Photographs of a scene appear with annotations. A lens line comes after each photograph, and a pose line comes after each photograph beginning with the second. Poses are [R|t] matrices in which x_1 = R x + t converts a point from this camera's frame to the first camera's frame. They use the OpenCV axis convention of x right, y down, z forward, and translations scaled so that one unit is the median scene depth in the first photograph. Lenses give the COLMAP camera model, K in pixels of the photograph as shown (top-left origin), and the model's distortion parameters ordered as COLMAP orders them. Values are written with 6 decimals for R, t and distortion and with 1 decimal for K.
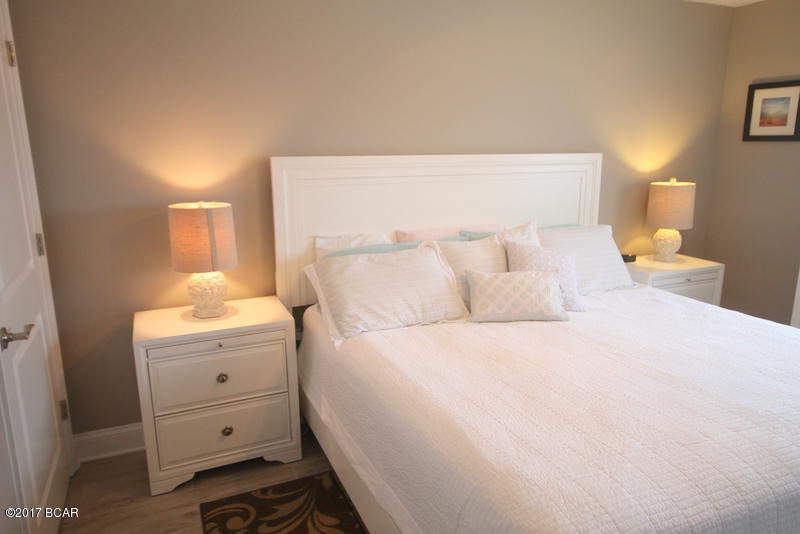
lens RADIAL K [[516.2, 0, 400.0], [0, 516.2, 267.0], [0, 0, 1]] dist [0.000896, 0.000678]
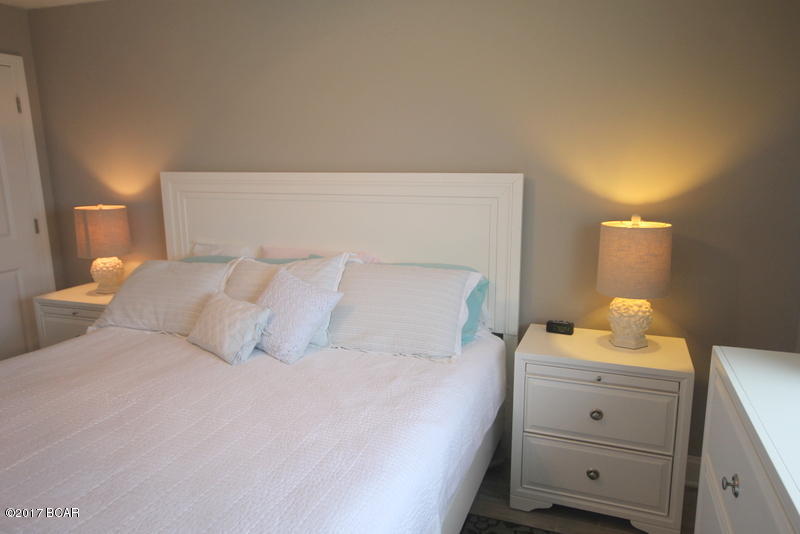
lens RADIAL K [[561.5, 0, 400.0], [0, 561.5, 267.0], [0, 0, 1]] dist [0.018238, 0.001585]
pose [[0.699606, 0.130138, -0.702578, 0.801338], [-0.159493, 0.986908, 0.023986, -0.085315], [0.696501, 0.095276, 0.711202, 0.355249]]
